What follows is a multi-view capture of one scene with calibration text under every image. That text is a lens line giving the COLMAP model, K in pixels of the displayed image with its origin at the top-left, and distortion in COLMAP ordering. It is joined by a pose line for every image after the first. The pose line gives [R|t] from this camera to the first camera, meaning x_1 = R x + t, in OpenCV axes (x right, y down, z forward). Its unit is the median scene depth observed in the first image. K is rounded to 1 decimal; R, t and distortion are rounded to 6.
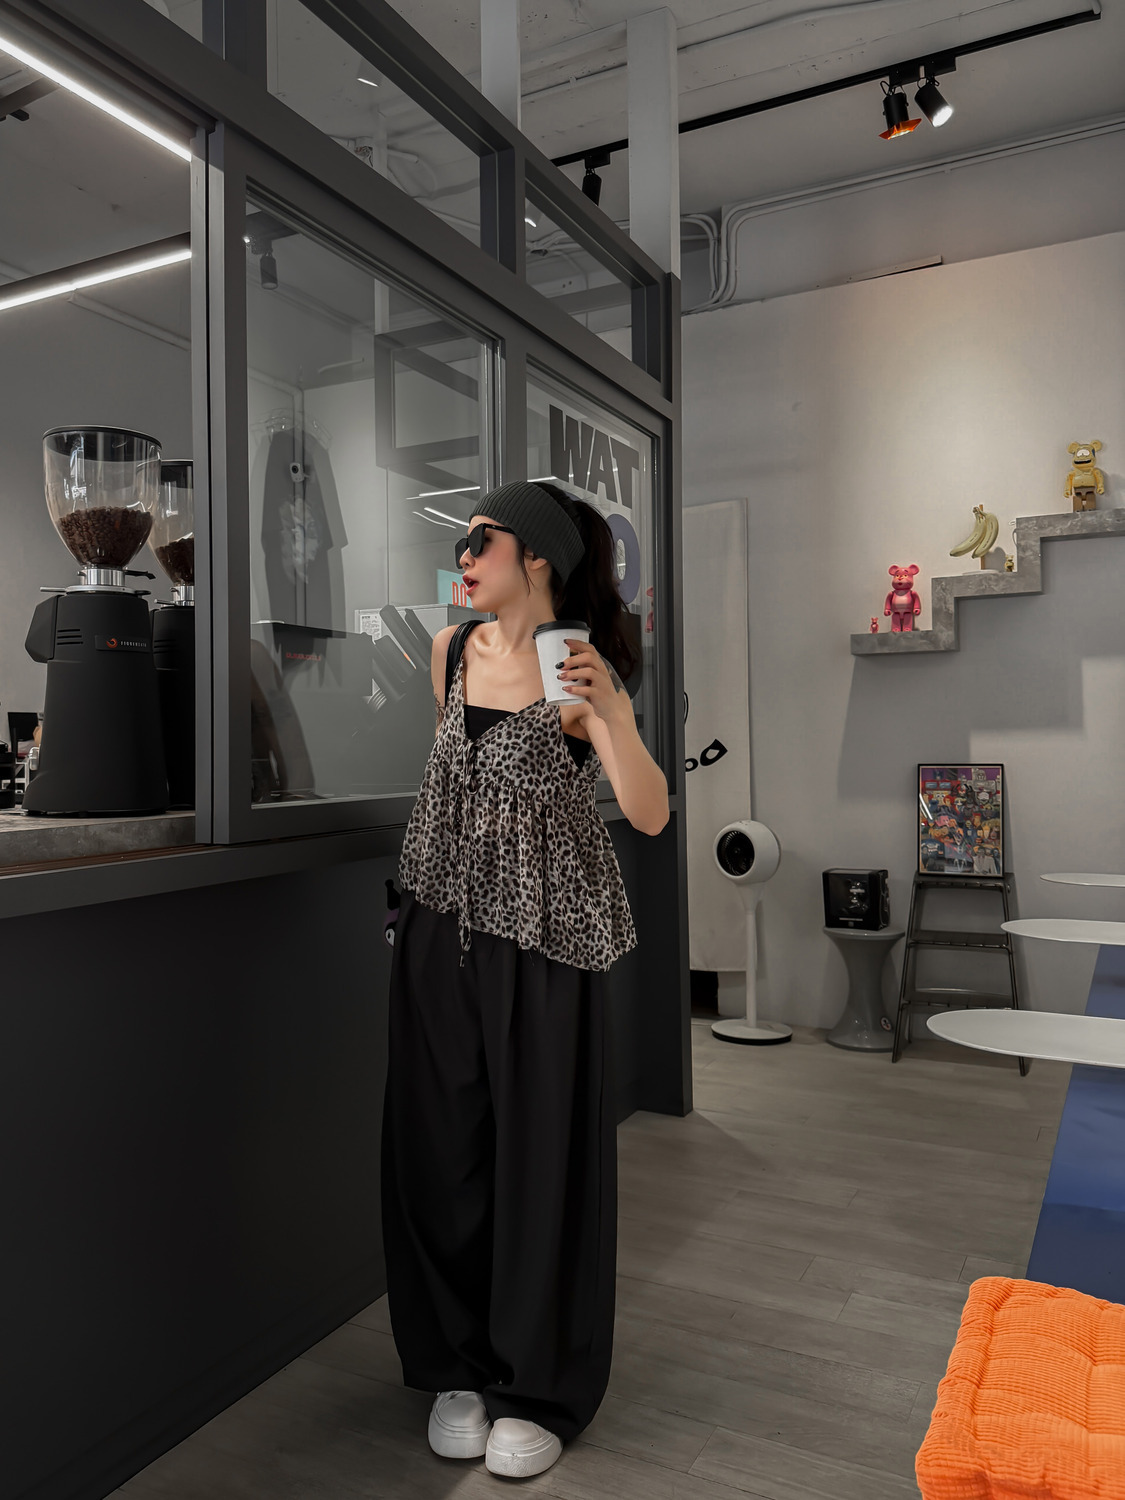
lens RADIAL K [[1165.9, 0, 491.6], [0, 1165.9, 714.5], [0, 0, 1]] dist [0.016461, -0.029059]
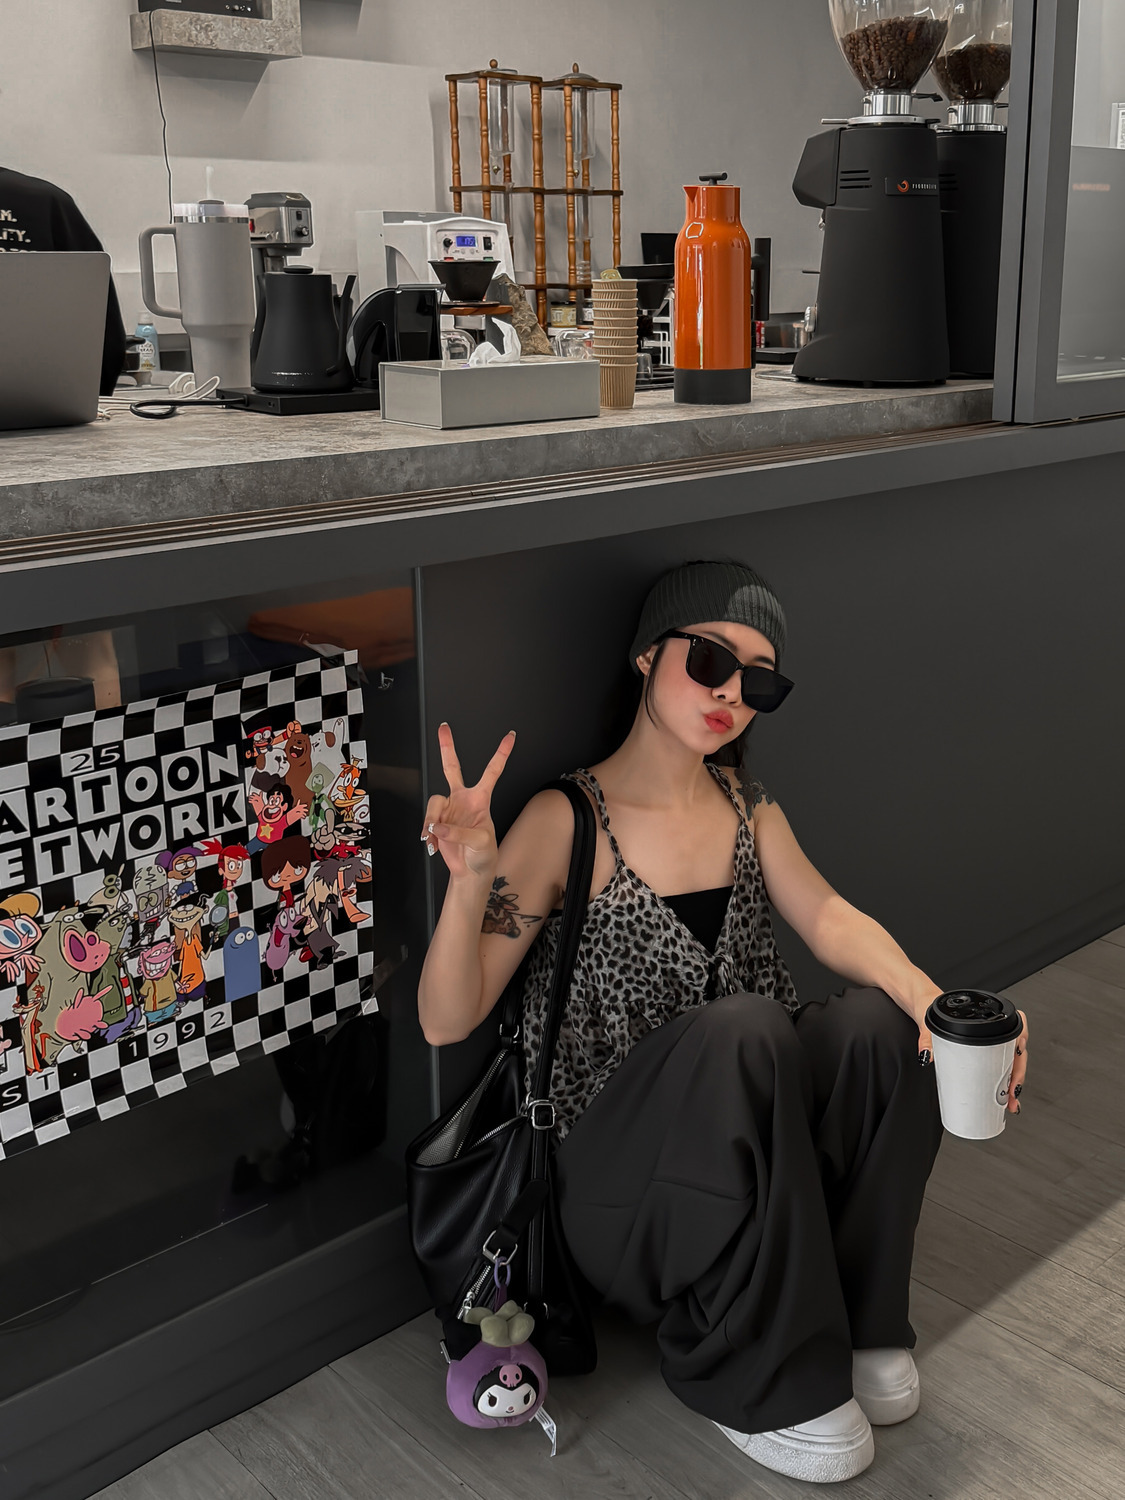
lens RADIAL K [[1594.4, 0, 679.7], [0, 1594.4, 638.5], [0, 0, 1]] dist [0.029911, 0.000000]
pose [[0.959058, 0.073766, -0.273433, -0.090339], [0.000633, 0.964923, 0.262532, -0.033079], [0.283208, -0.251957, 0.925371, -0.160374]]
